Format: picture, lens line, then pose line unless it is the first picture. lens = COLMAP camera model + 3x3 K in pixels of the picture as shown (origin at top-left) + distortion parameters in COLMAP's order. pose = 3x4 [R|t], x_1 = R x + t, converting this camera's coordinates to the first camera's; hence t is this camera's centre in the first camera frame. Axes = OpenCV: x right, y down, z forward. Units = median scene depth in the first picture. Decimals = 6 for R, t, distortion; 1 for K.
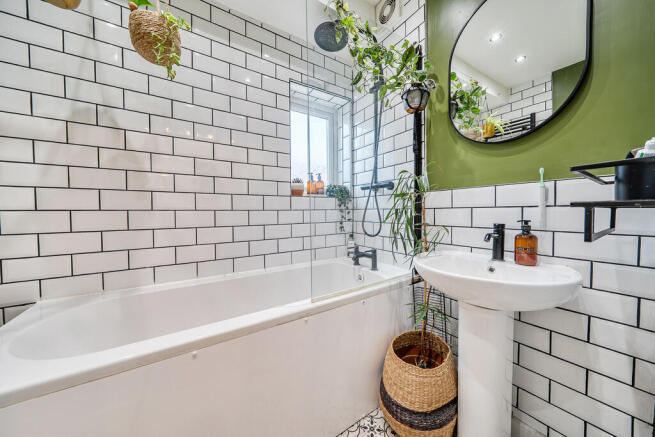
lens RADIAL K [[225.7, 0, 326.9], [0, 225.7, 215.2], [0, 0, 1]] dist [-0.001671, -0.000308]
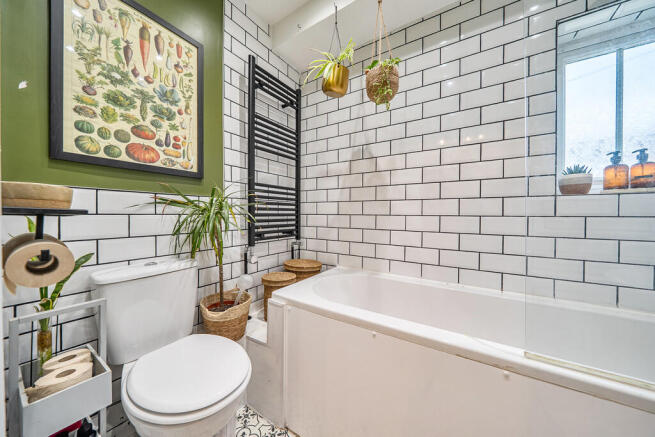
lens RADIAL K [[225.7, 0, 326.4], [0, 225.7, 216.2], [0, 0, 1]] dist [-0.001671, -0.000308]
pose [[0.392680, 0.011443, -0.919604, 0.251403], [-0.028441, 0.999595, 0.000293, -0.005466], [0.919235, 0.026040, 0.392847, 0.161987]]
